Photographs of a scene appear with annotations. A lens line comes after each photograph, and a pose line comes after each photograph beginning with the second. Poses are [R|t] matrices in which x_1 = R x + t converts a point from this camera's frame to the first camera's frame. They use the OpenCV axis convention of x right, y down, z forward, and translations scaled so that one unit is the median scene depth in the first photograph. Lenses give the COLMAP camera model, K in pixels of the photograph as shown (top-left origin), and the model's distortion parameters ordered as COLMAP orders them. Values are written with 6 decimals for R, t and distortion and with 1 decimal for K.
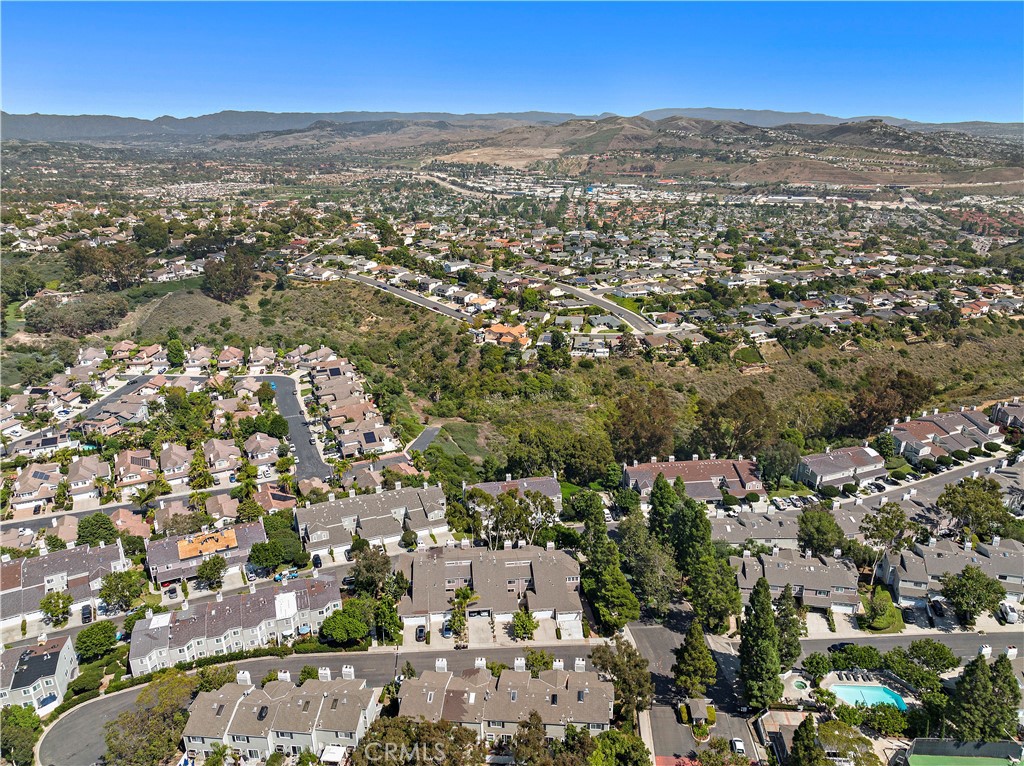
lens RADIAL K [[718.6, 0, 517.1], [0, 718.6, 384.2], [0, 0, 1]] dist [-0.034912, -0.000790]
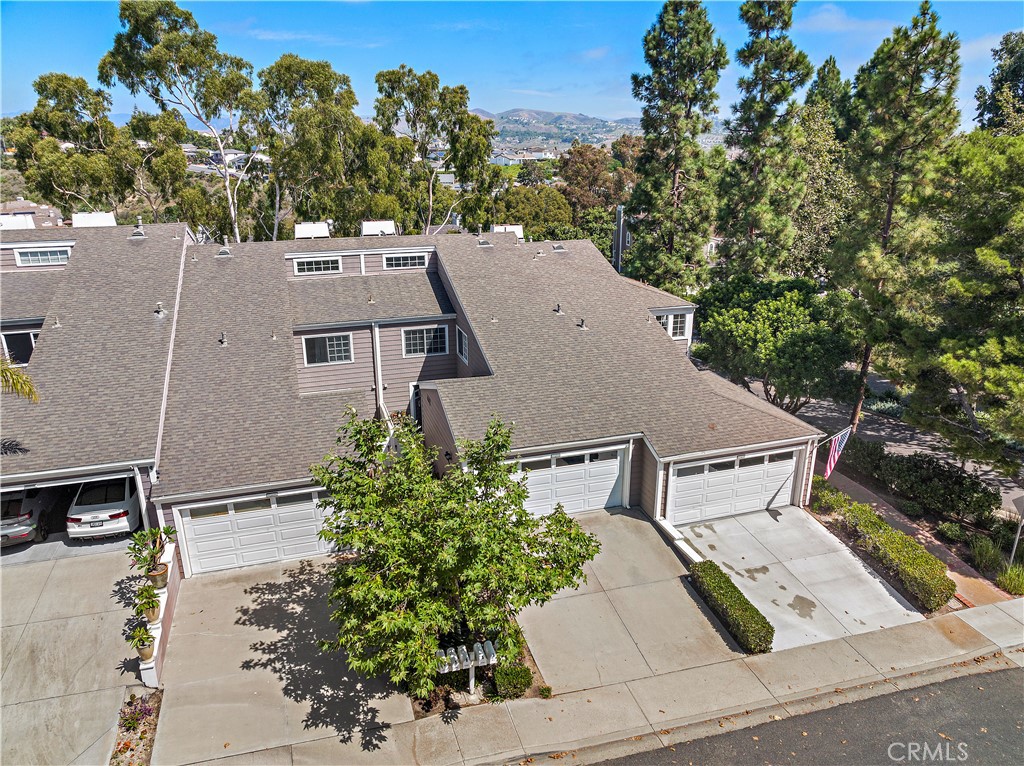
lens RADIAL K [[718.6, 0, 517.1], [0, 718.6, 384.2], [0, 0, 1]] dist [-0.034912, -0.000790]
pose [[0.977679, -0.056271, 0.202429, 0.000452], [0.058215, 0.998297, -0.003656, 0.105870], [-0.201878, 0.015359, 0.979290, 0.304014]]
